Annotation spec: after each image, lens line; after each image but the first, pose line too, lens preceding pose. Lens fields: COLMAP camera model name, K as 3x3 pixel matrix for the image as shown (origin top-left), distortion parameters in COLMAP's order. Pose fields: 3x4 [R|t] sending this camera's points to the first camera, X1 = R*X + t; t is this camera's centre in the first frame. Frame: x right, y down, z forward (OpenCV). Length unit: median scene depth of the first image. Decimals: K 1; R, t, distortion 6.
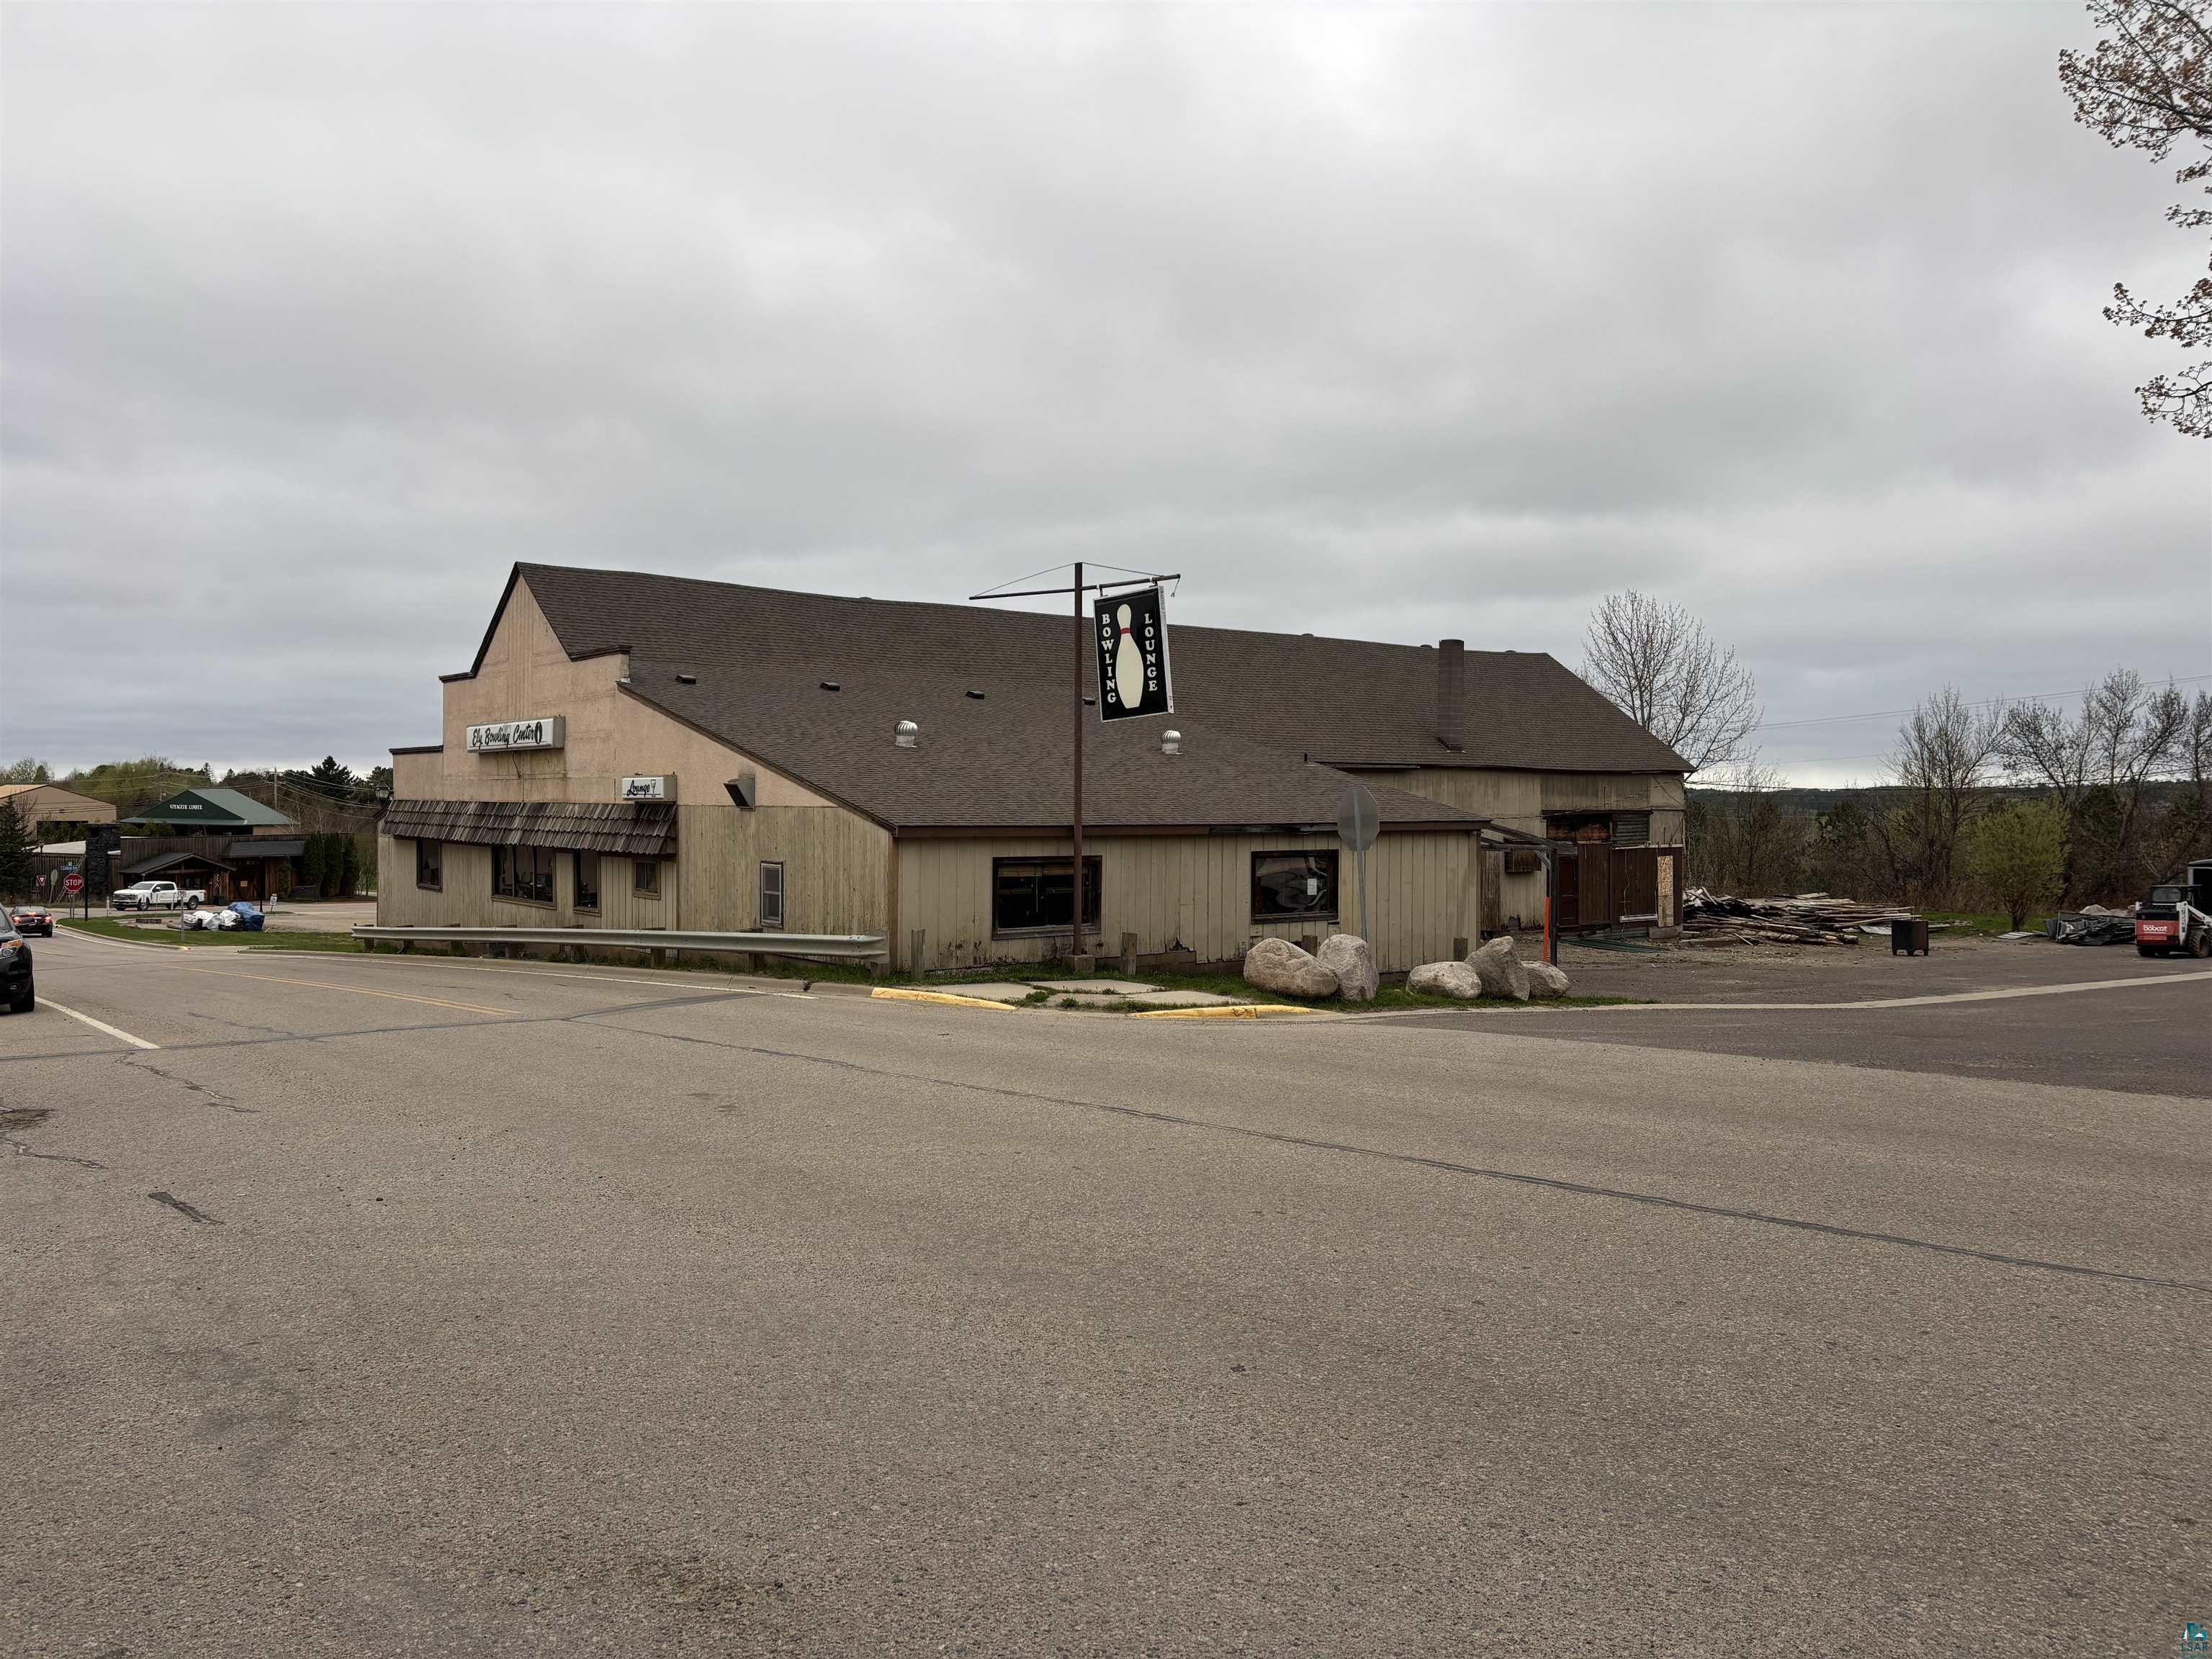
lens RADIAL K [[1655.0, 0, 1106.0], [0, 1655.0, 829.5], [0, 0, 1]] dist [0.094911, -0.091237]
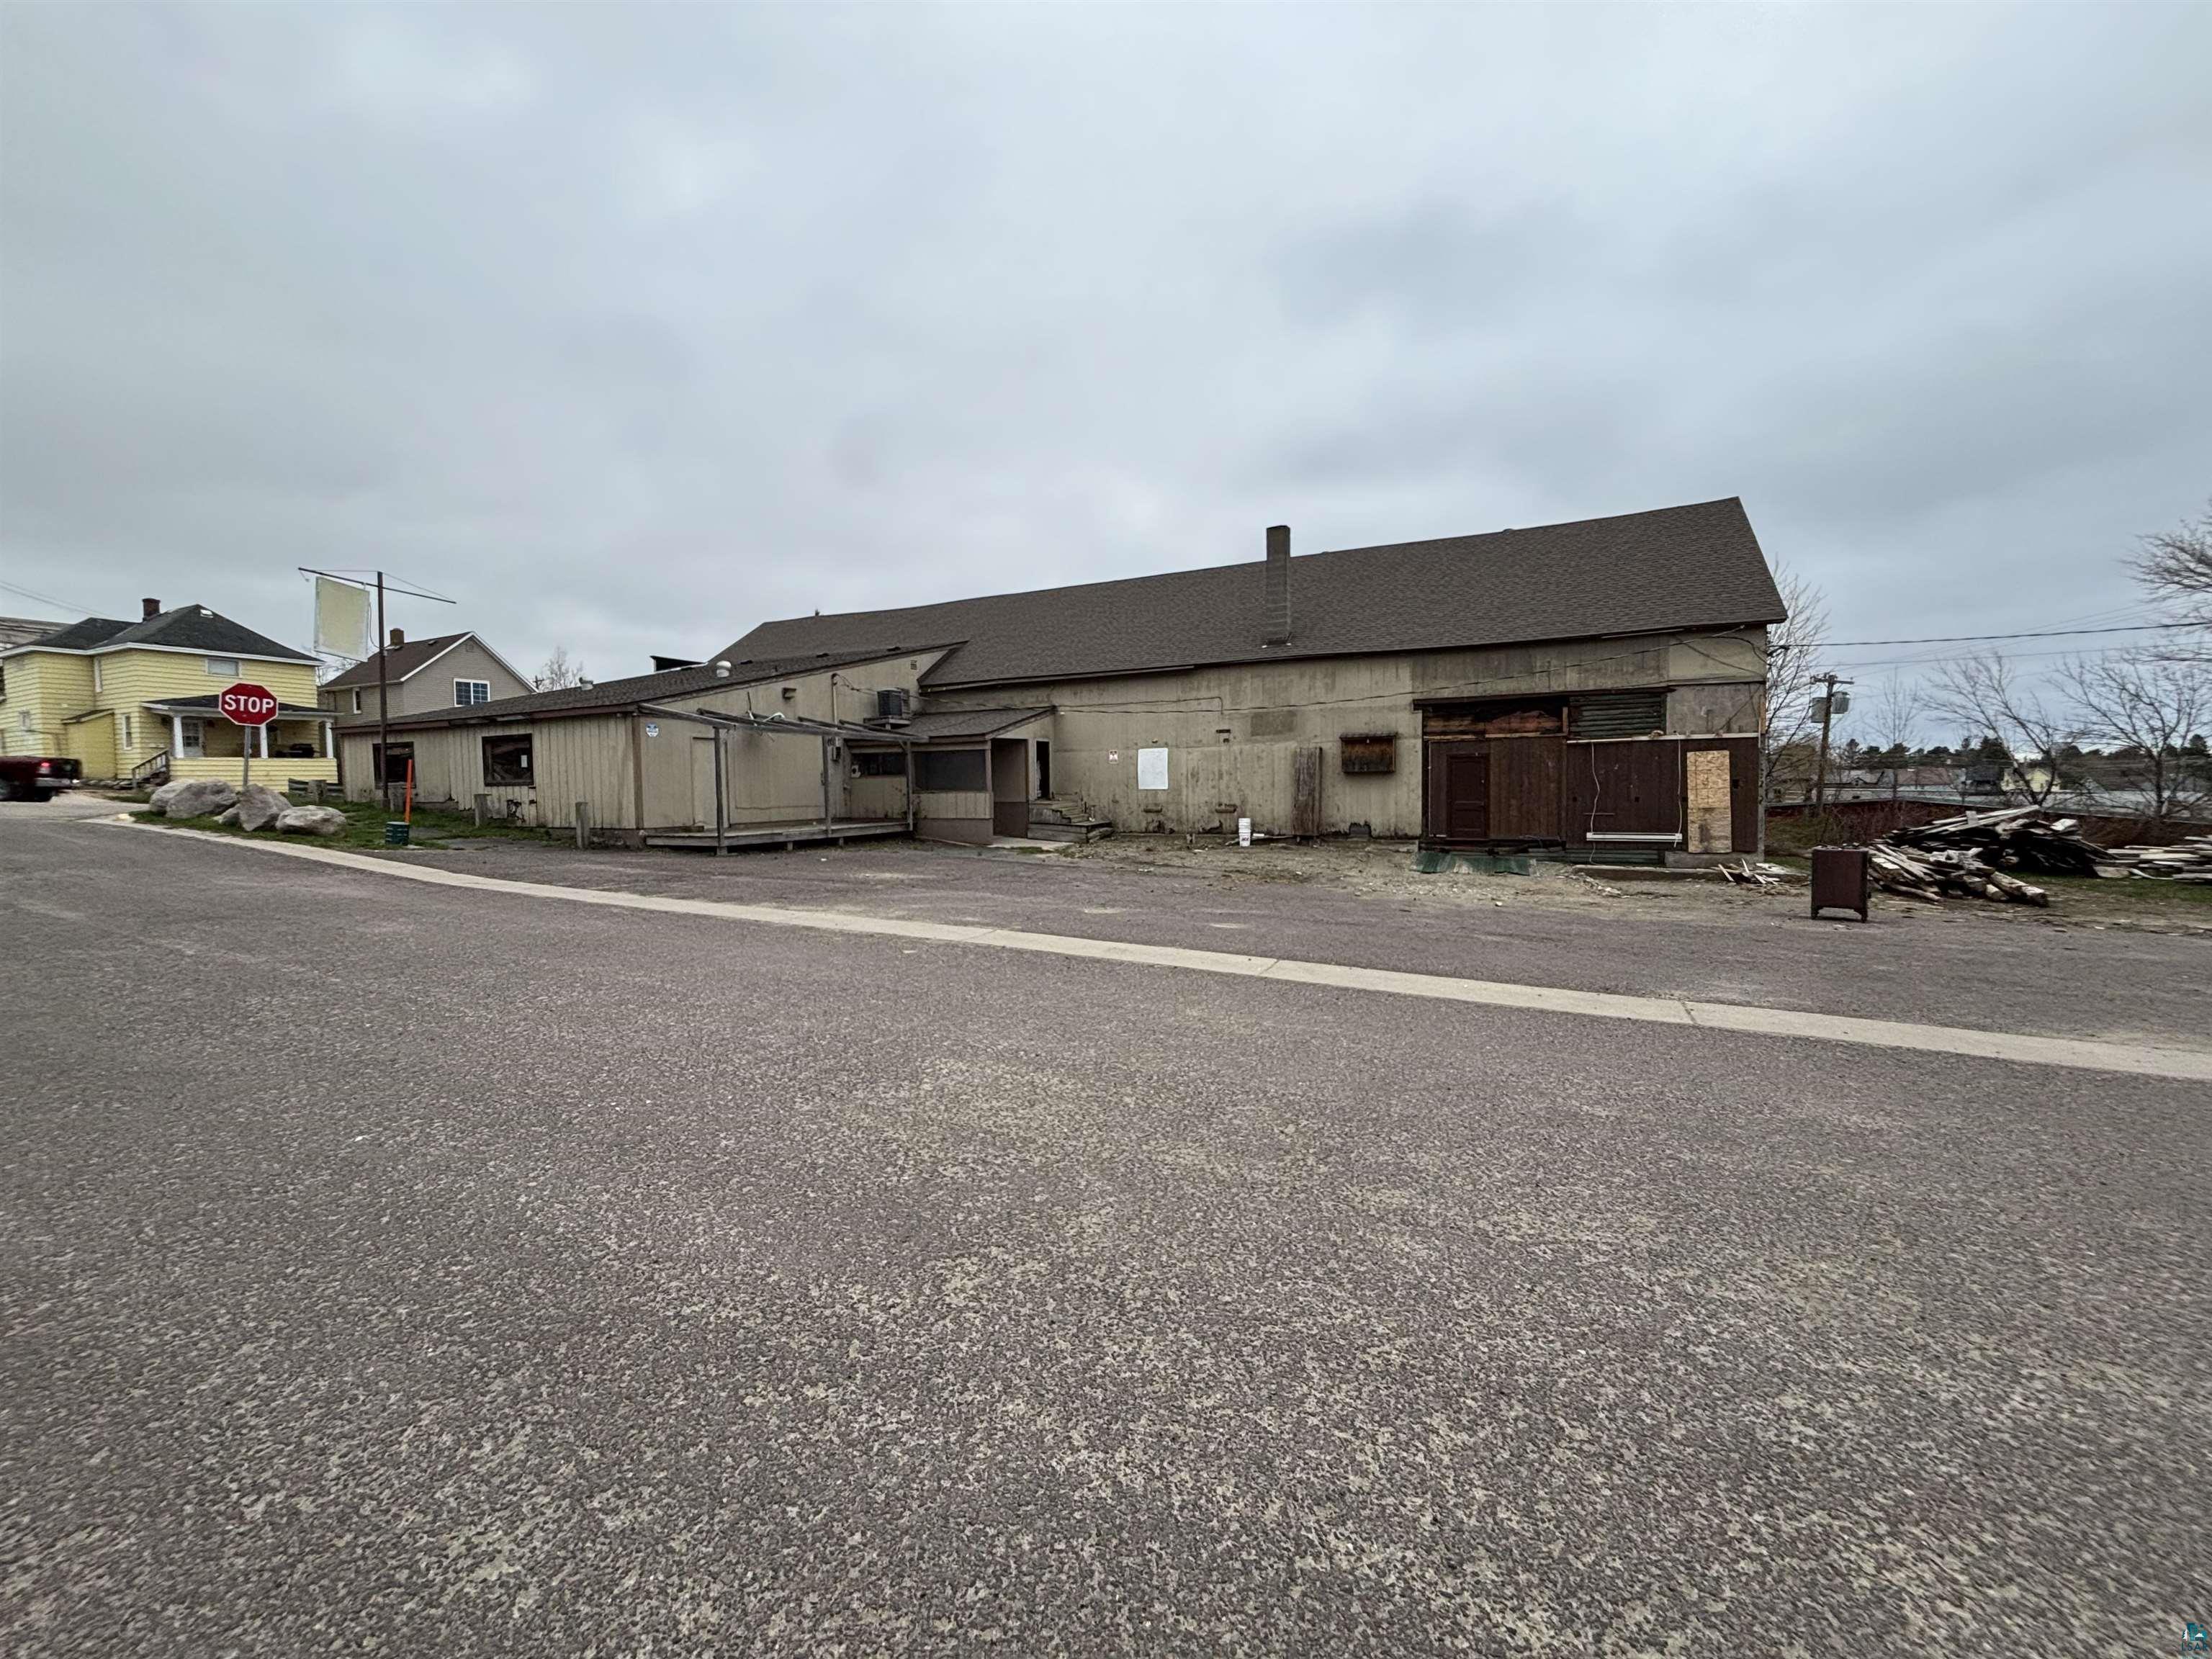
lens RADIAL K [[889.7, 0, 1106.2], [0, 889.7, 821.0], [0, 0, 1]] dist [0.006879, -0.000207]
pose [[0.432624, 0.027708, -0.901149, 0.598465], [-0.001205, 0.999545, 0.030155, 0.036295], [0.901574, -0.011960, 0.432460, 0.656368]]
